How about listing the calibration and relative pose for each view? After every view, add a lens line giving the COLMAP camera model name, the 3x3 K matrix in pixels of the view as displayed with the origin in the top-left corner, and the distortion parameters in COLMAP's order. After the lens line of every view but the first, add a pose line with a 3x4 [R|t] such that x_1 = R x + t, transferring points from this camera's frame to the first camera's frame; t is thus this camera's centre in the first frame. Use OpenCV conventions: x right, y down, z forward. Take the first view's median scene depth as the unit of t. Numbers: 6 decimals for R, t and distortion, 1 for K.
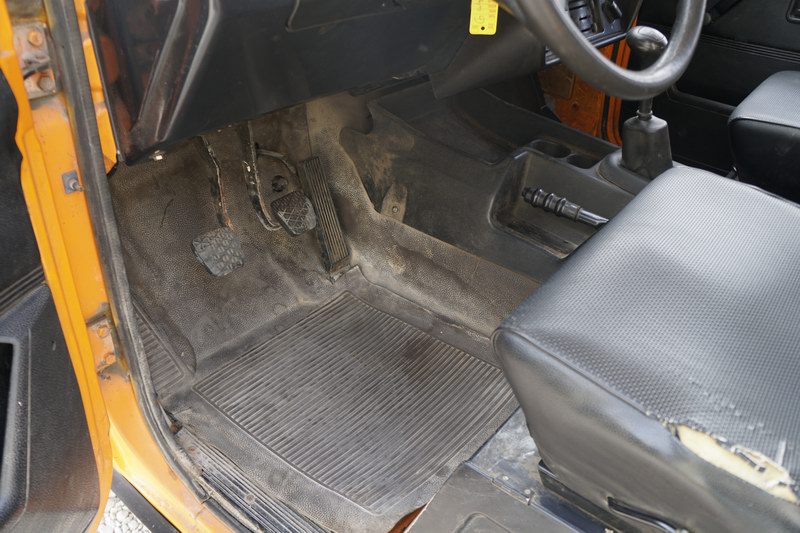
lens RADIAL K [[668.0, 0, 393.1], [0, 668.0, 263.7], [0, 0, 1]] dist [-0.165358, 0.147824]
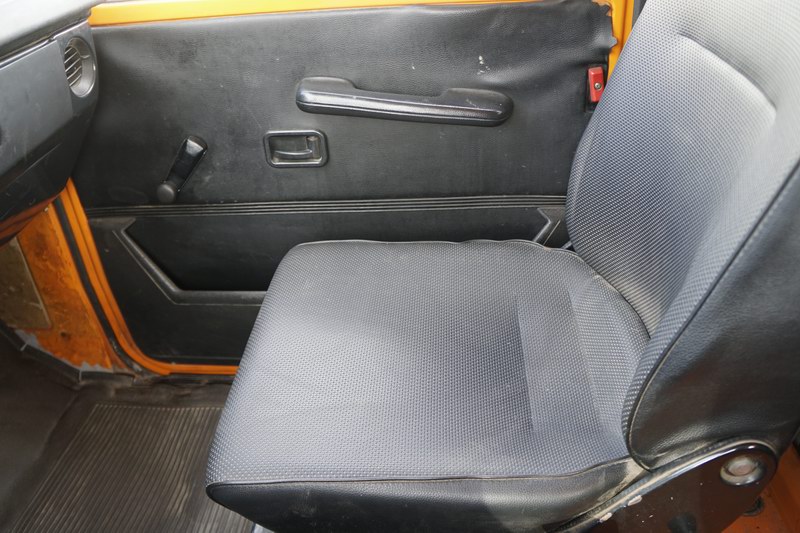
lens RADIAL K [[668.0, 0, 393.1], [0, 668.0, 263.7], [0, 0, 1]] dist [-0.165358, 0.147824]
pose [[0.815198, -0.388246, 0.429788, 0.480478], [0.391639, 0.916202, 0.084806, -0.374789], [-0.426699, 0.099188, 0.898938, 0.405644]]
